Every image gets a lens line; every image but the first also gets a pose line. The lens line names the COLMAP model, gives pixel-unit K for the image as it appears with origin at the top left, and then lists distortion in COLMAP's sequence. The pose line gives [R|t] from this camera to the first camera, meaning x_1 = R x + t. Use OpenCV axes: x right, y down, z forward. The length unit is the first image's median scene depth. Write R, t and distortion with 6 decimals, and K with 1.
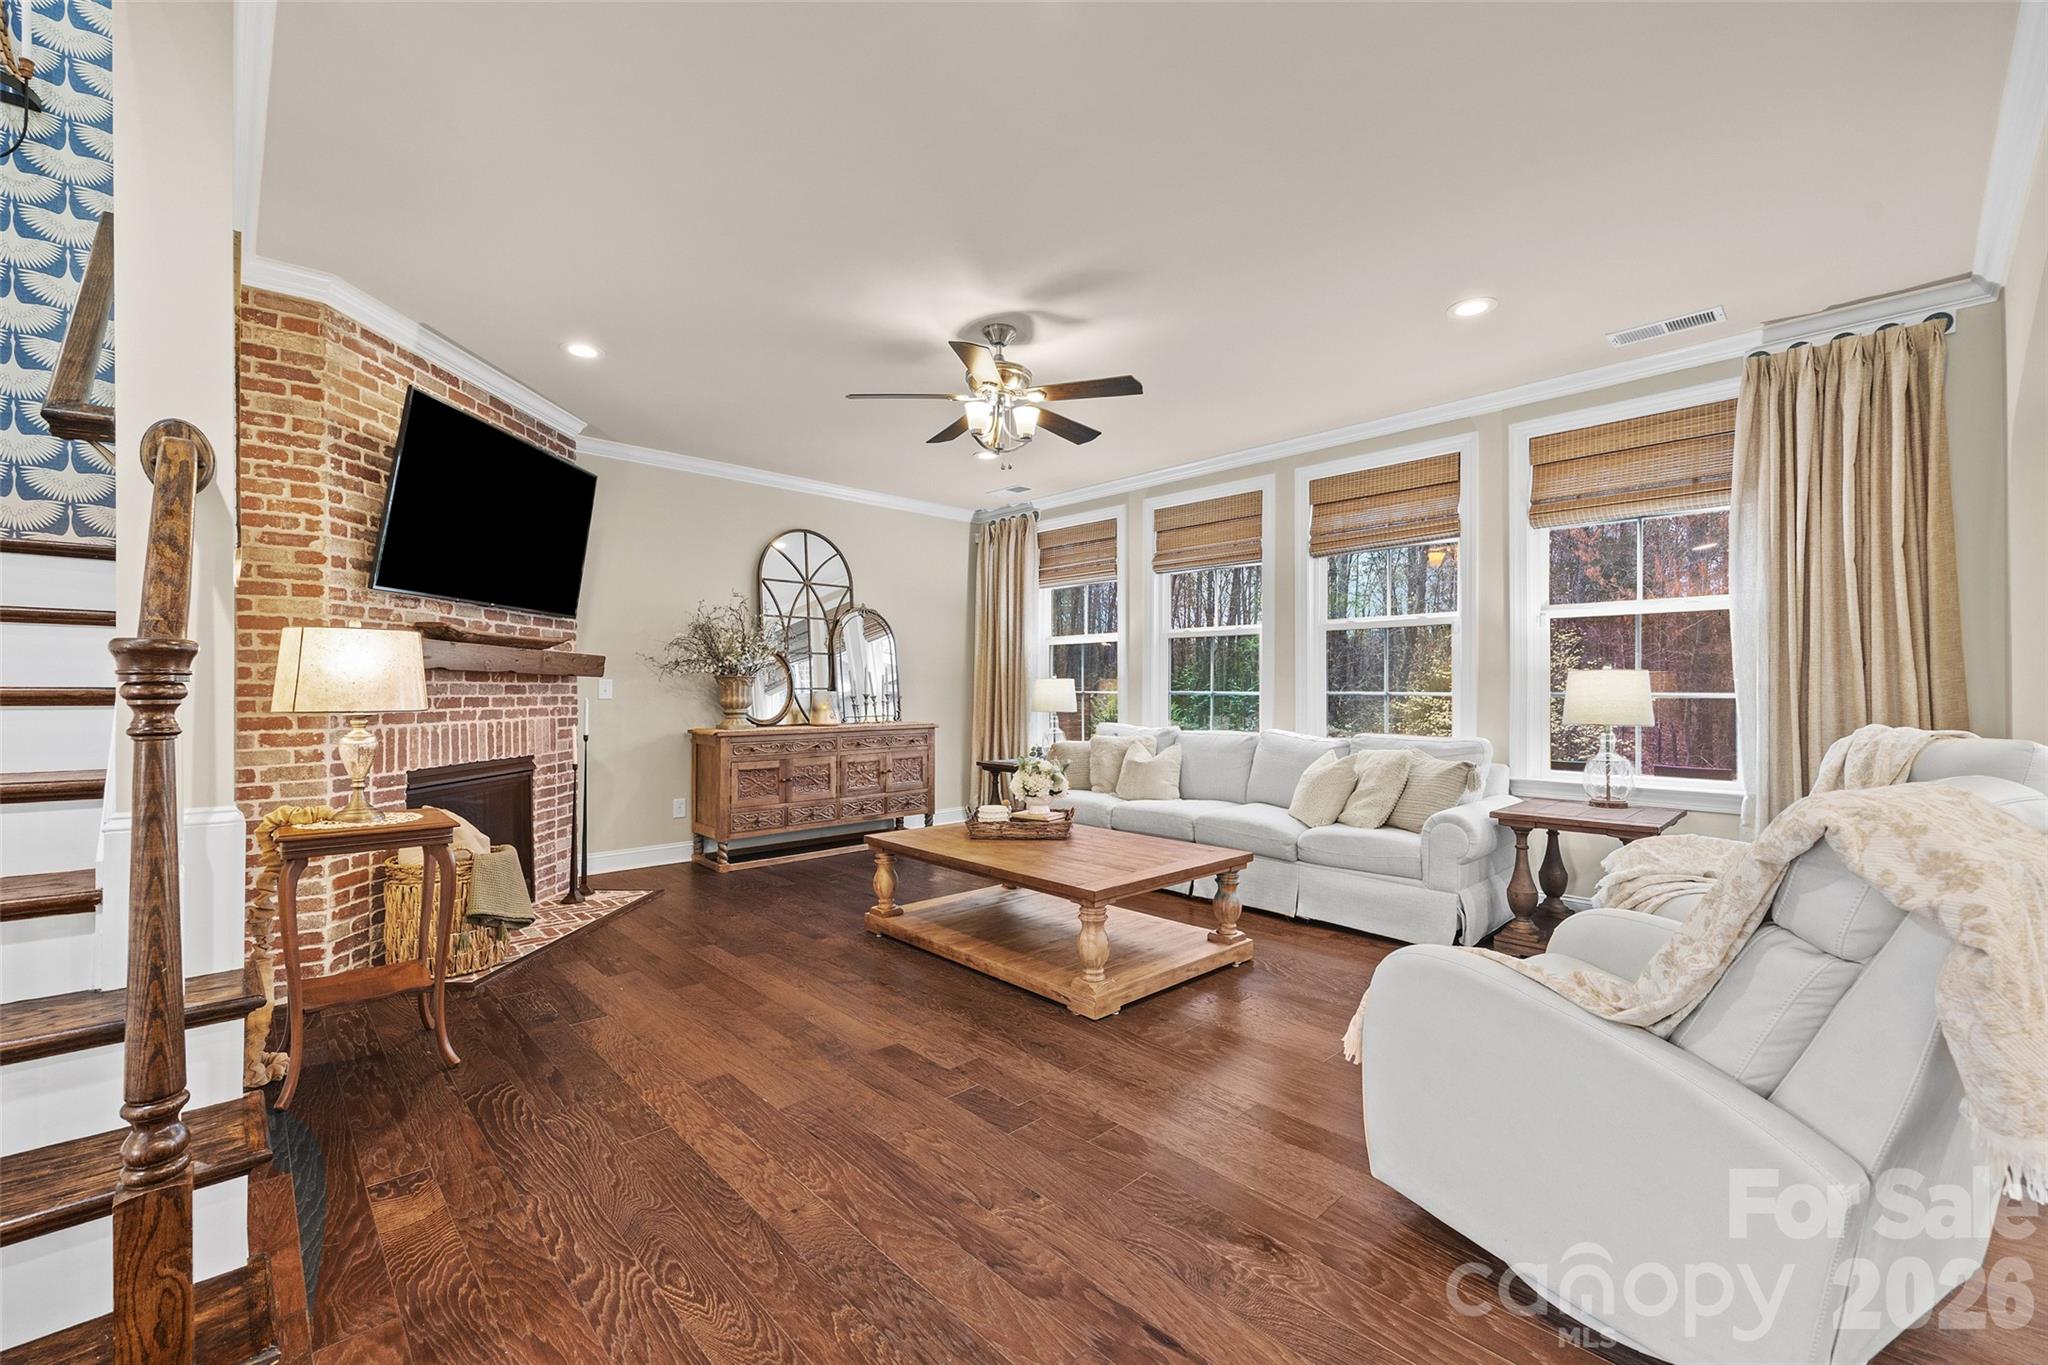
lens RADIAL K [[834.8, 0, 1036.1], [0, 834.8, 686.7], [0, 0, 1]] dist [-0.001559, -0.000131]
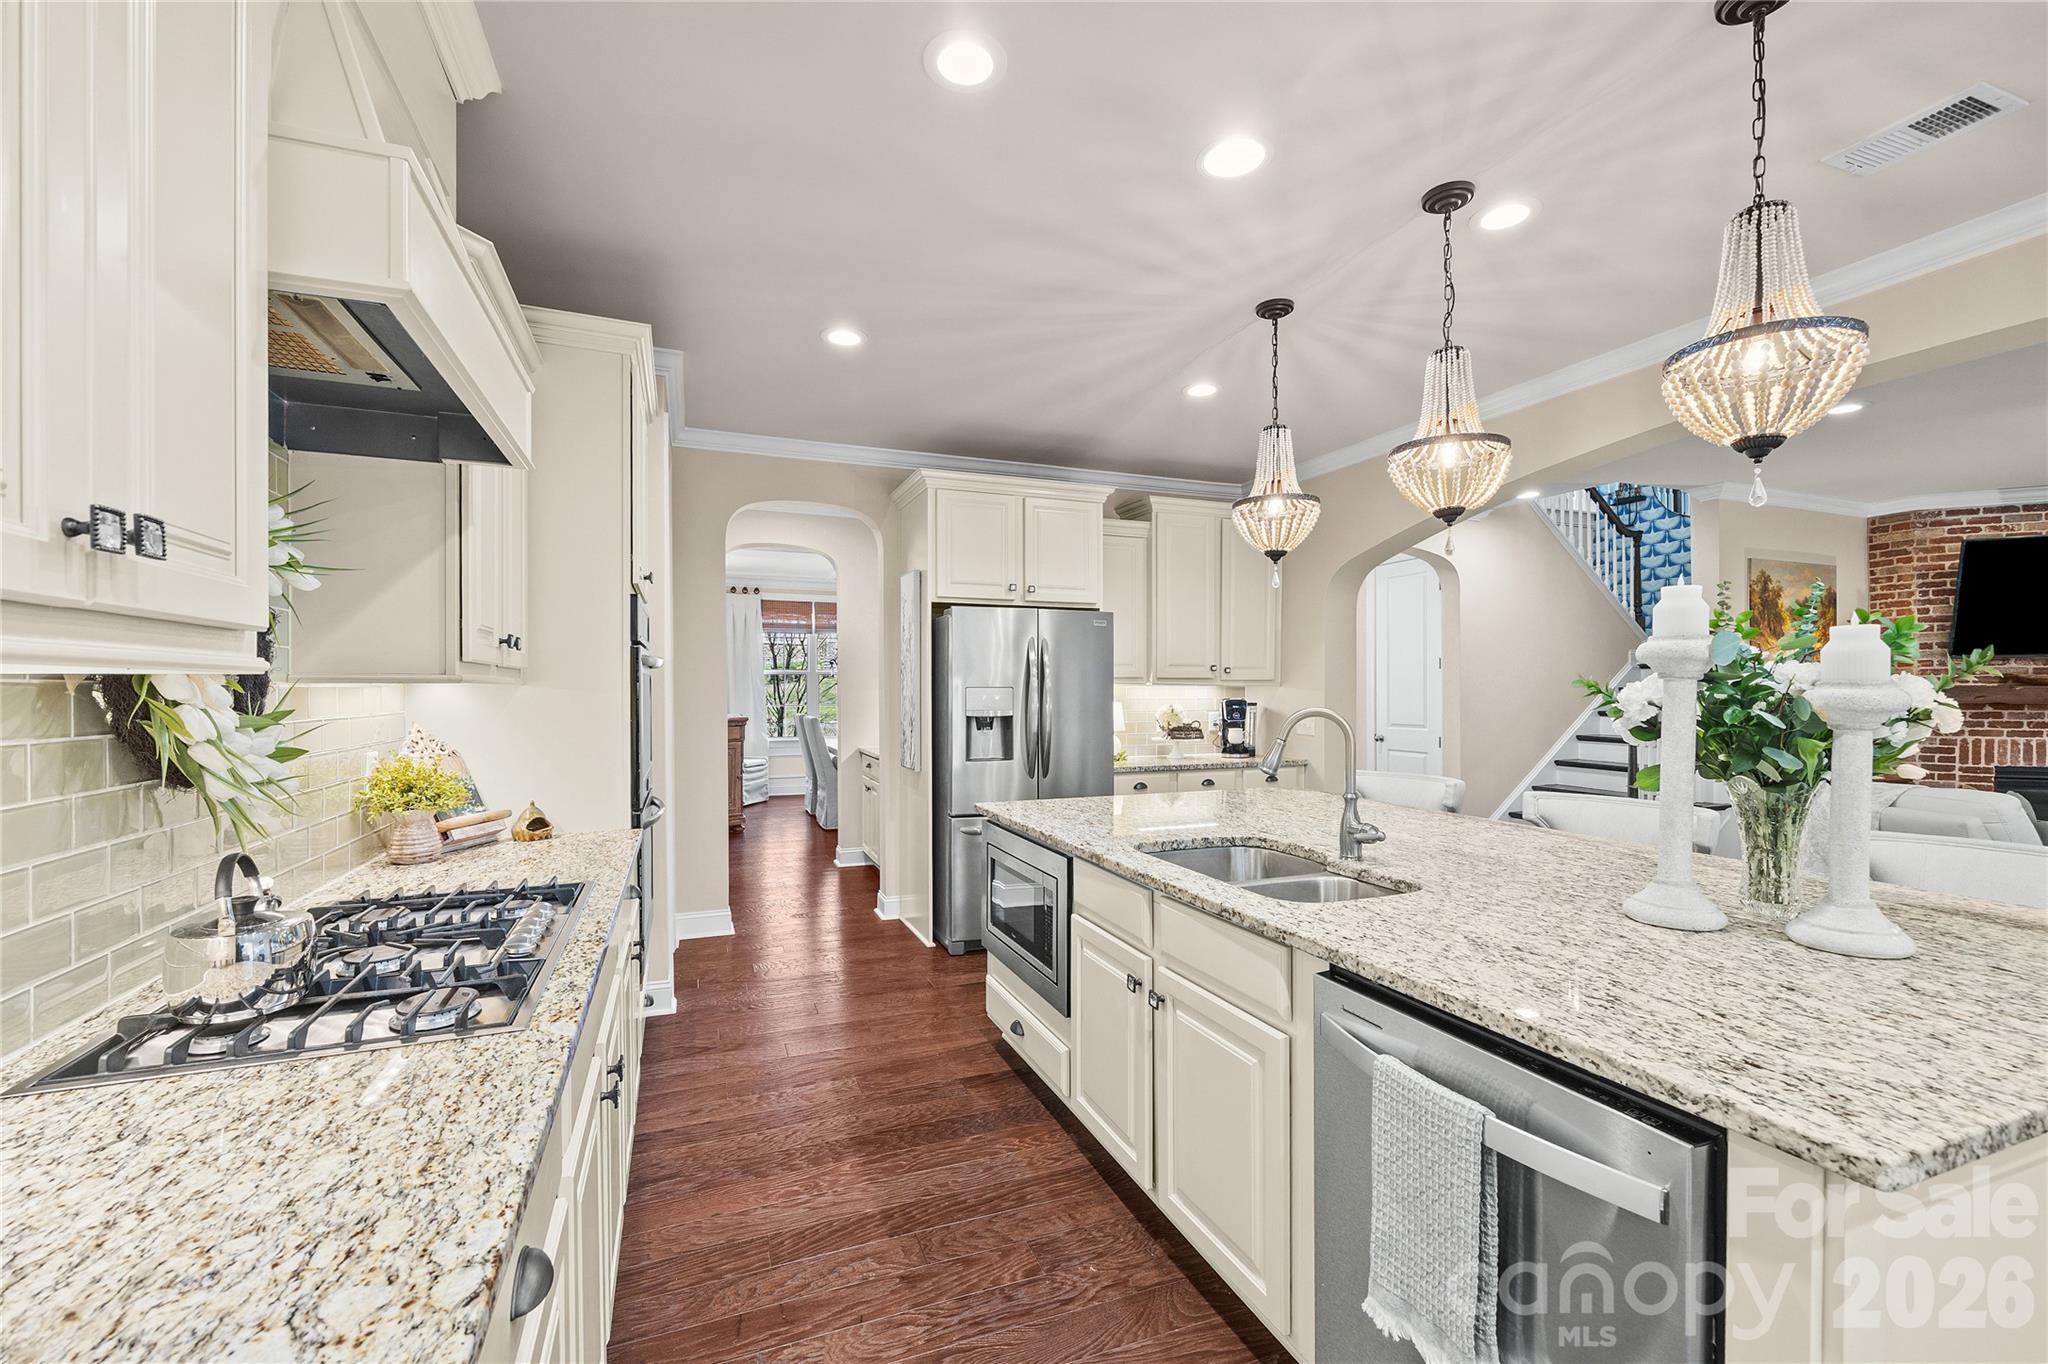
lens RADIAL K [[834.8, 0, 1004.4], [0, 834.8, 693.9], [0, 0, 1]] dist [-0.001559, -0.000131]
pose [[-0.394117, 0.003890, -0.919052, 1.146831], [0.005329, 0.999984, 0.001947, -0.040247], [0.919045, -0.004130, -0.394132, -0.100830]]
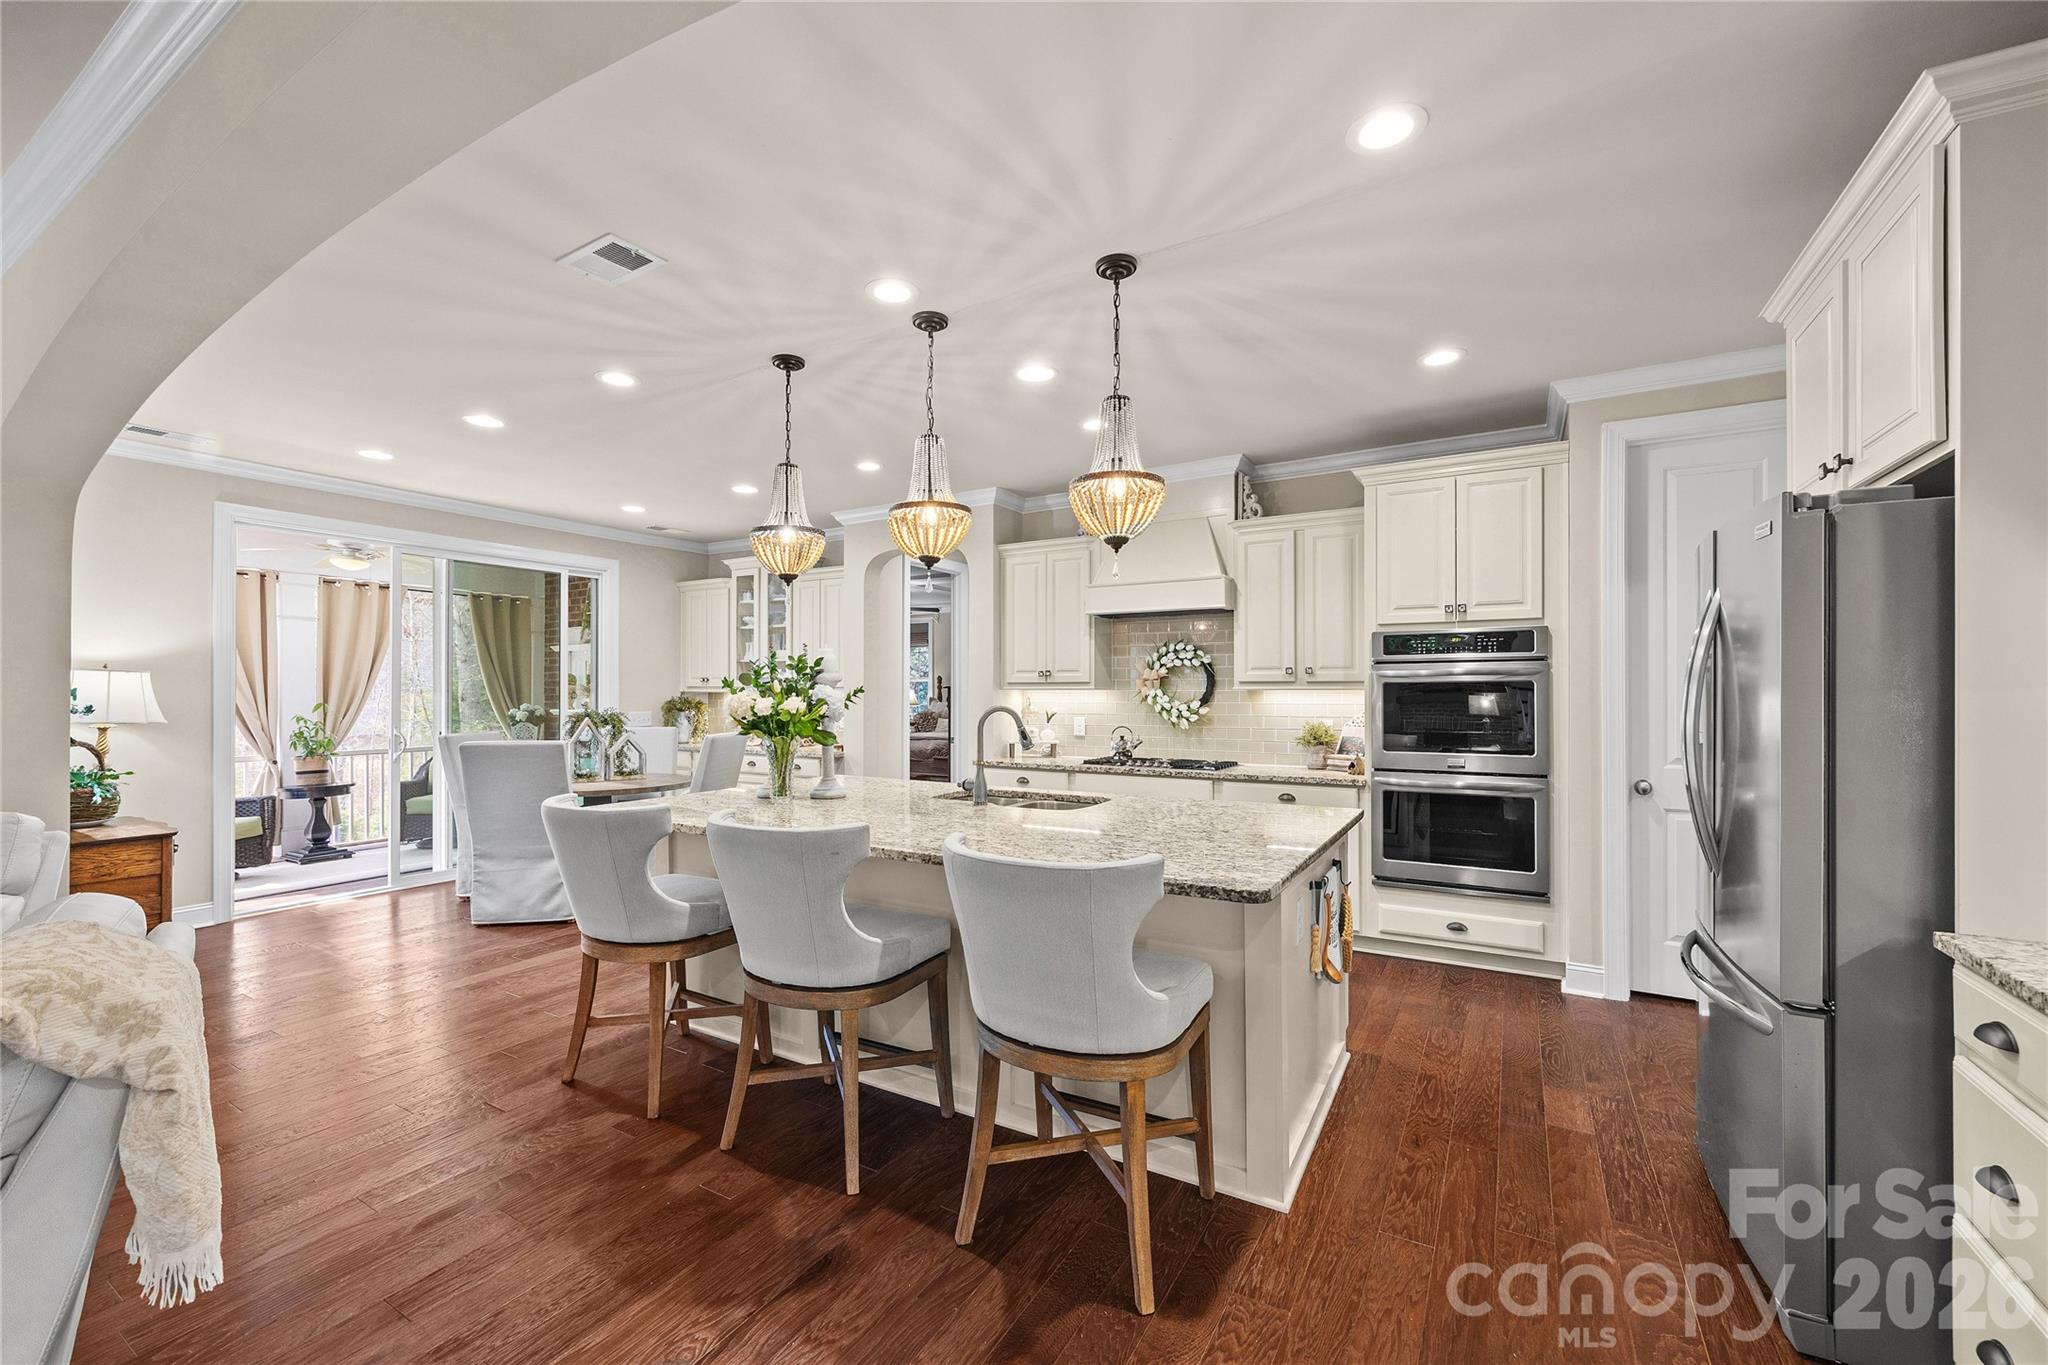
lens RADIAL K [[834.8, 0, 999.0], [0, 834.8, 686.6], [0, 0, 1]] dist [-0.001559, -0.000131]
pose [[-0.251866, 0.004308, 0.967753, -0.035459], [-0.004102, 0.999976, -0.005519, -0.043410], [-0.967754, -0.005360, -0.251842, 0.055057]]
